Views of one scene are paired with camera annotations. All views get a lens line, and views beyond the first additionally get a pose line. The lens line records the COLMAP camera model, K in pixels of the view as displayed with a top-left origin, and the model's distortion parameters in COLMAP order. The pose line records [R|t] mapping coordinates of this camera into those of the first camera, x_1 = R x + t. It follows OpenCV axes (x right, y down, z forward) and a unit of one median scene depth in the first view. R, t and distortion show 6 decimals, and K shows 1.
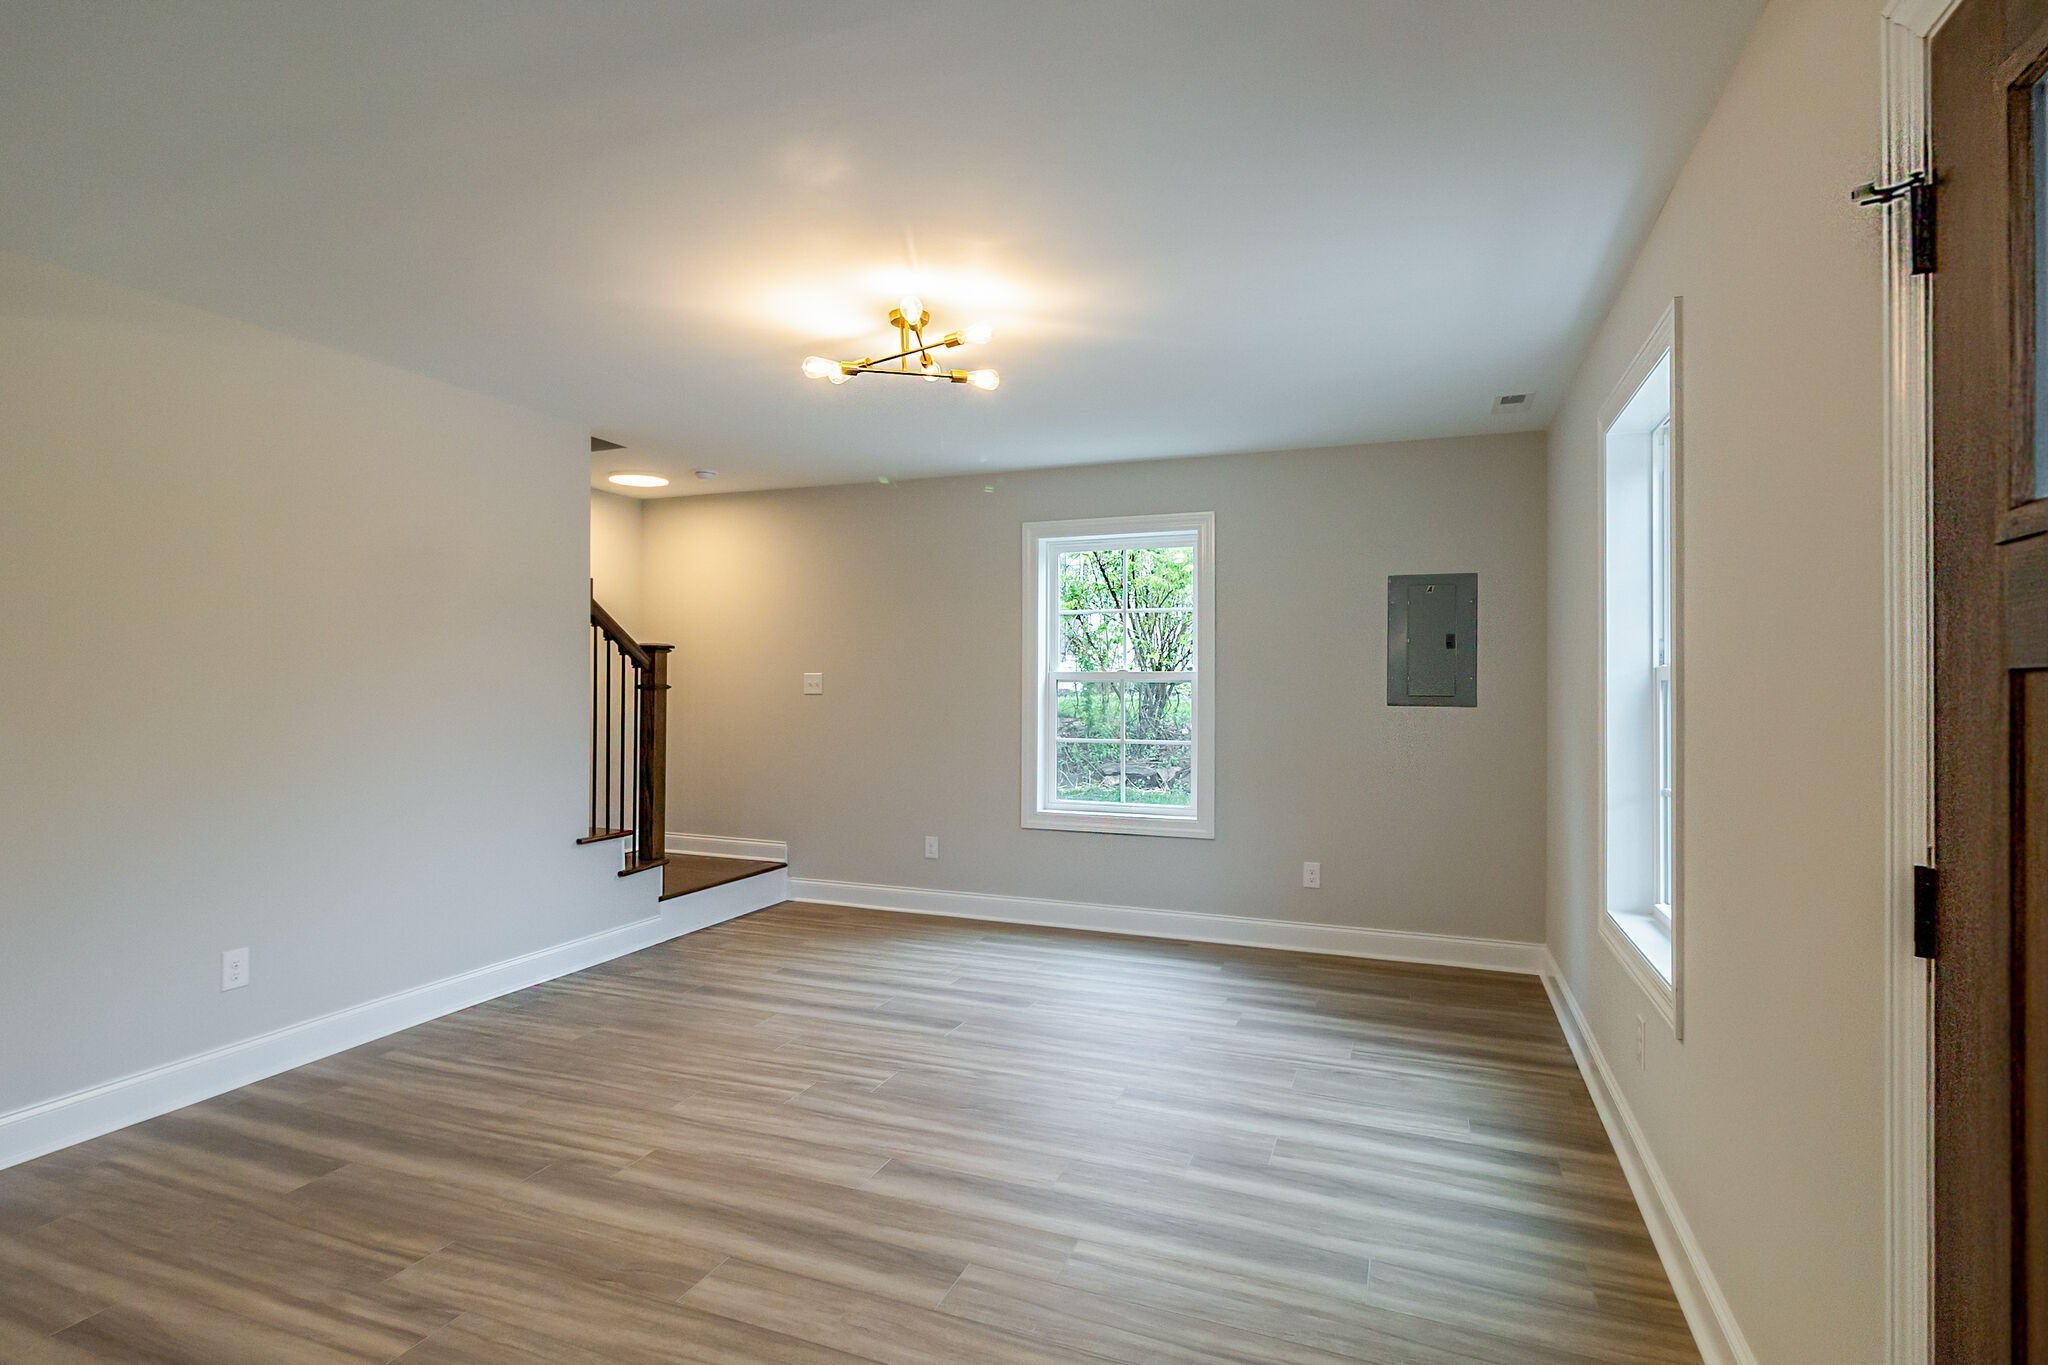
lens RADIAL K [[1019.6, 0, 1011.5], [0, 1019.6, 678.9], [0, 0, 1]] dist [0.002629, 0.000845]
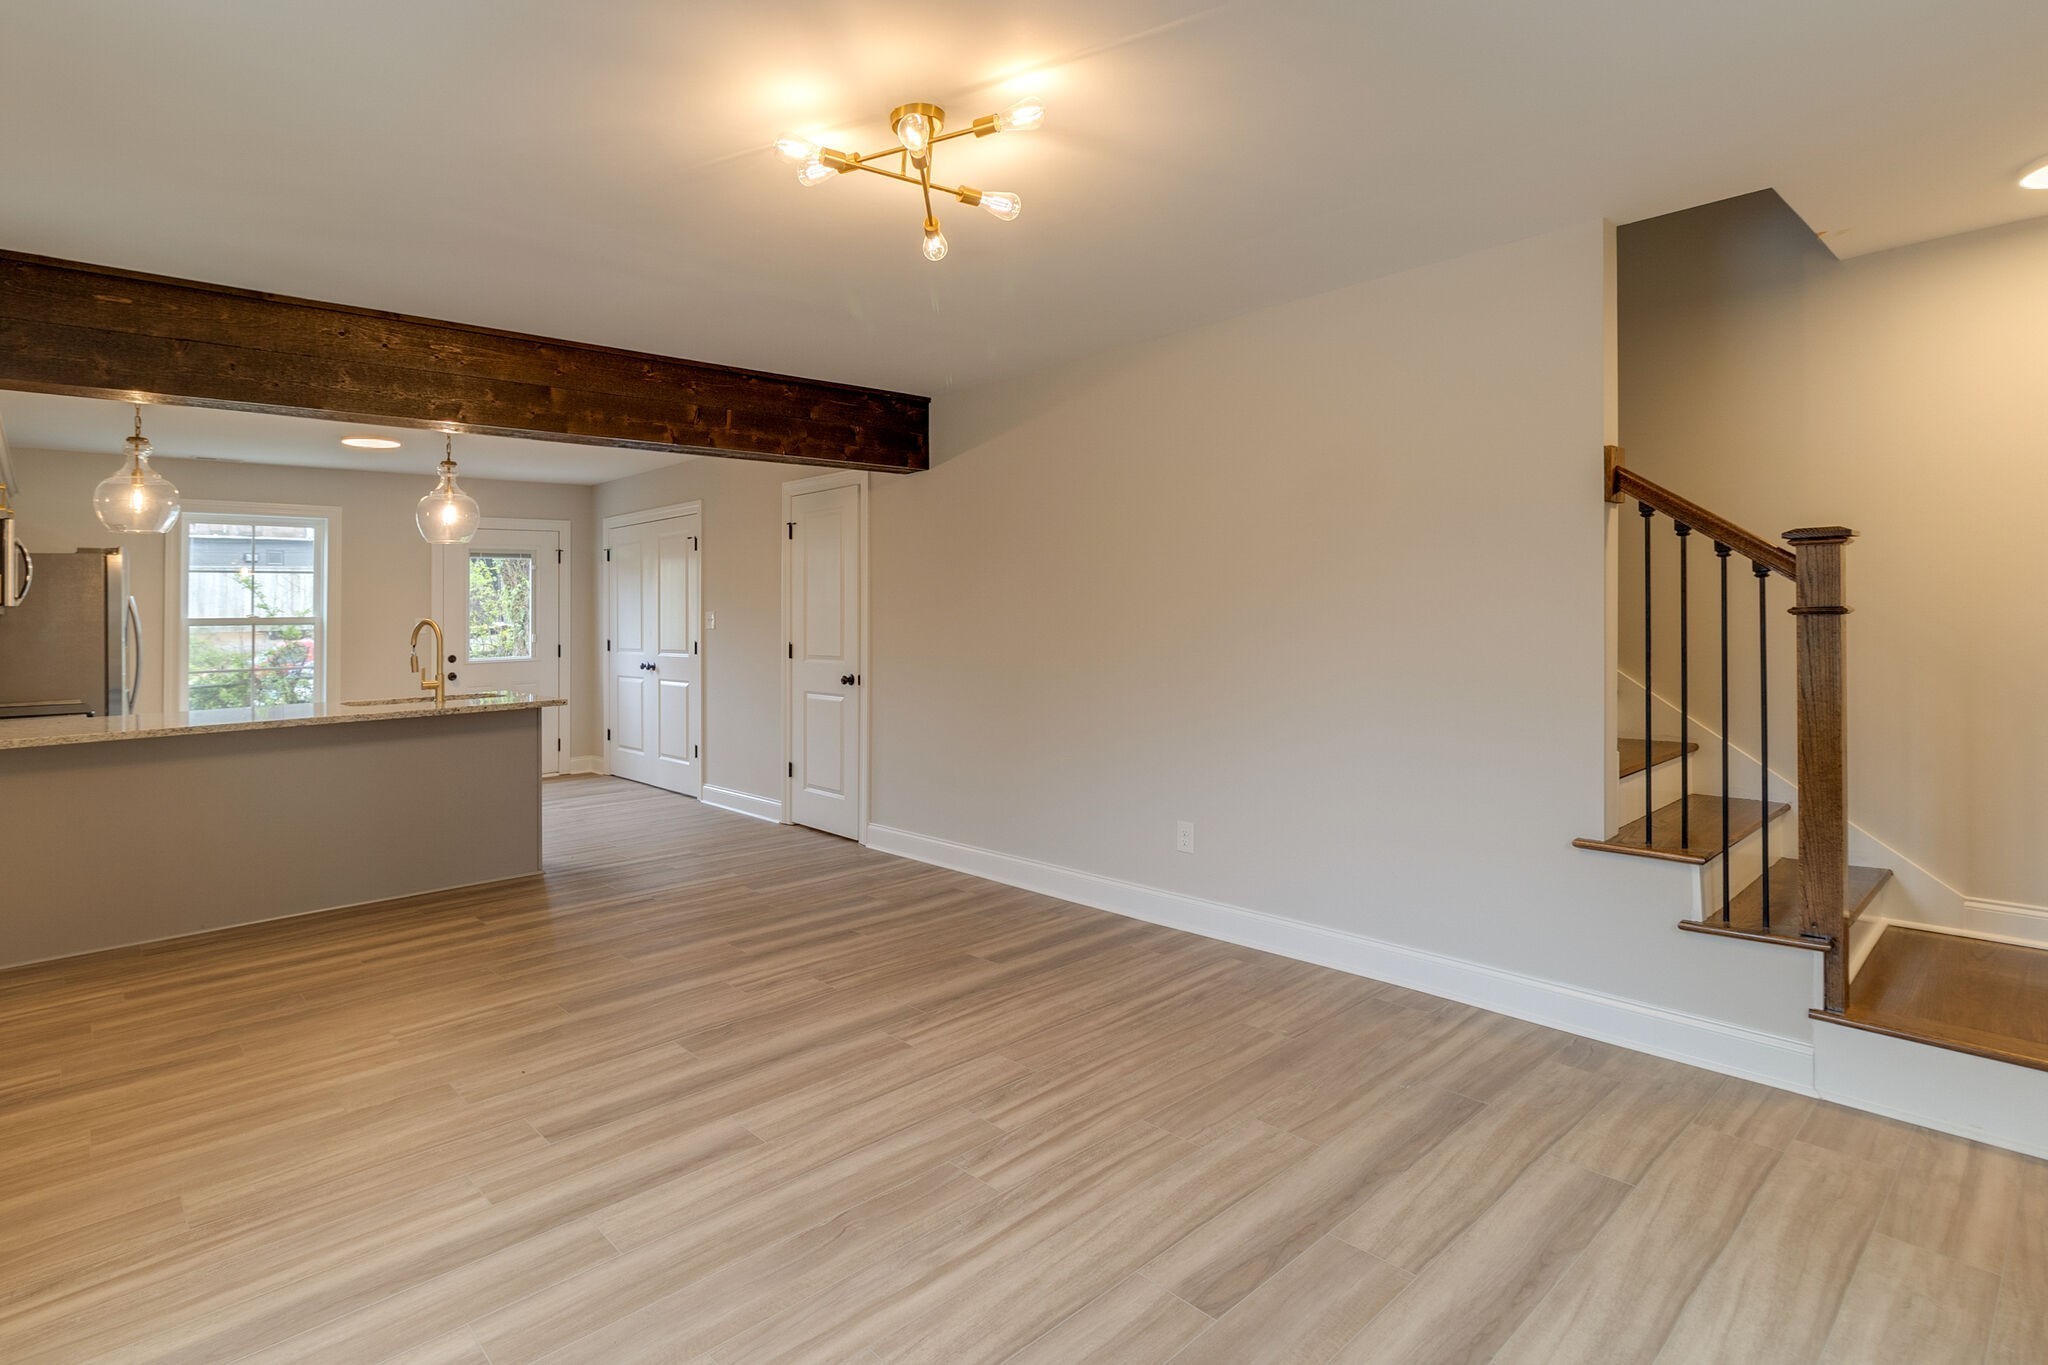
lens RADIAL K [[1016.6, 0, 916.1], [0, 1016.6, 606.5], [0, 0, 1]] dist [0.002011, 0.000886]
pose [[-0.469132, -0.004790, -0.883115, 0.534350], [0.019484, 0.999686, -0.015773, 0.008717], [0.882913, -0.024607, -0.468891, 1.335900]]
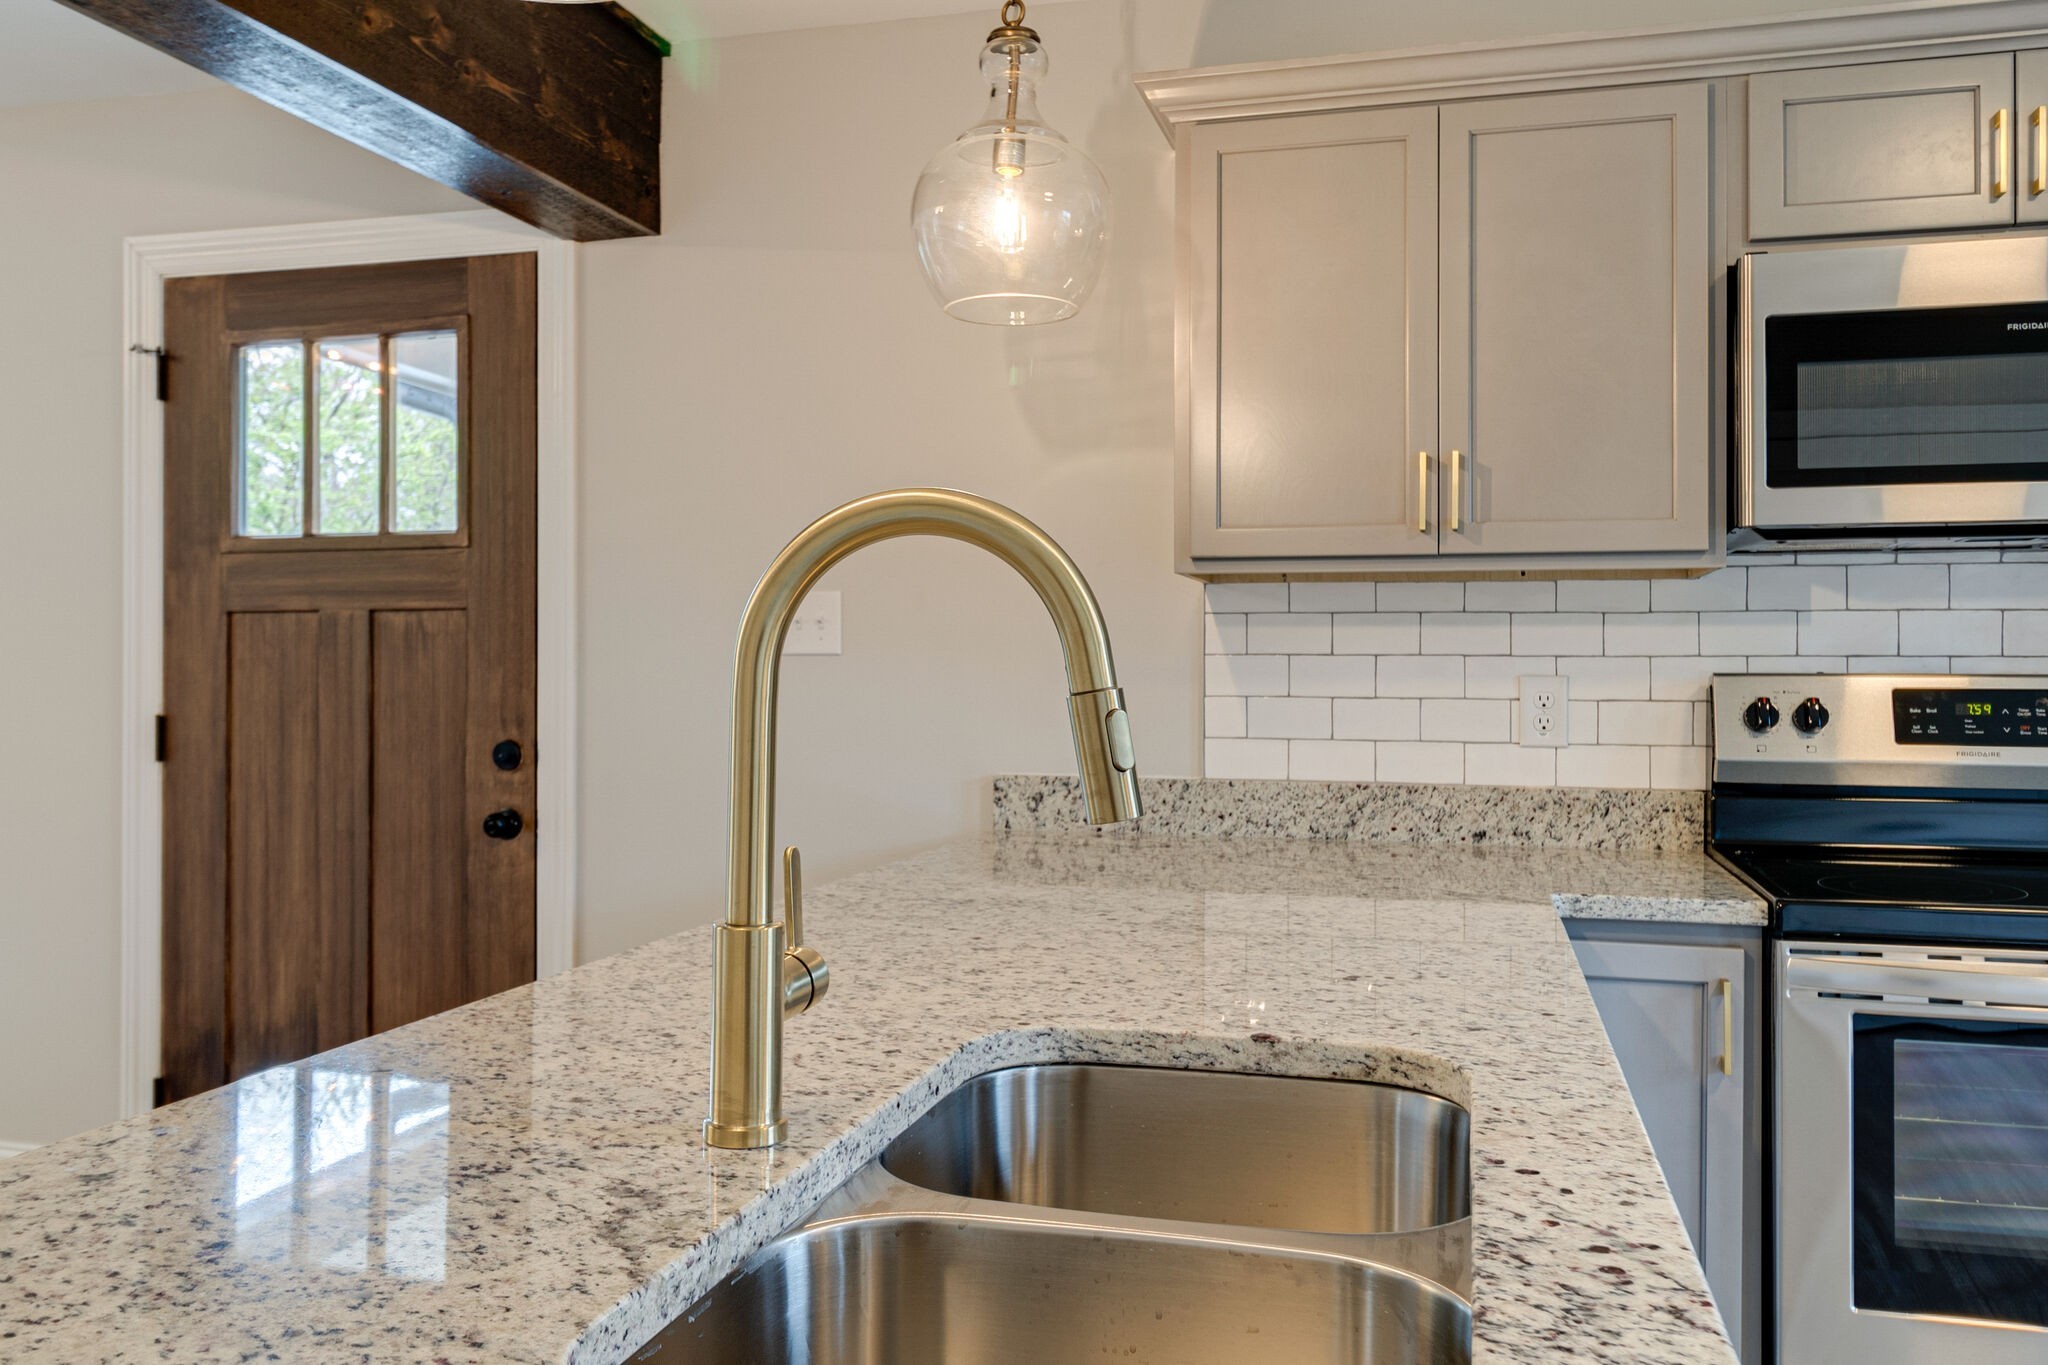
lens RADIAL K [[1625.9, 0, 1018.1], [0, 1625.9, 648.4], [0, 0, 1]] dist [0.003753, 0.001109]
pose [[-0.121955, 0.002534, 0.992532, -0.844005], [-0.008809, 0.999955, -0.003635, 0.020743], [-0.992497, -0.009187, -0.121927, -0.078044]]
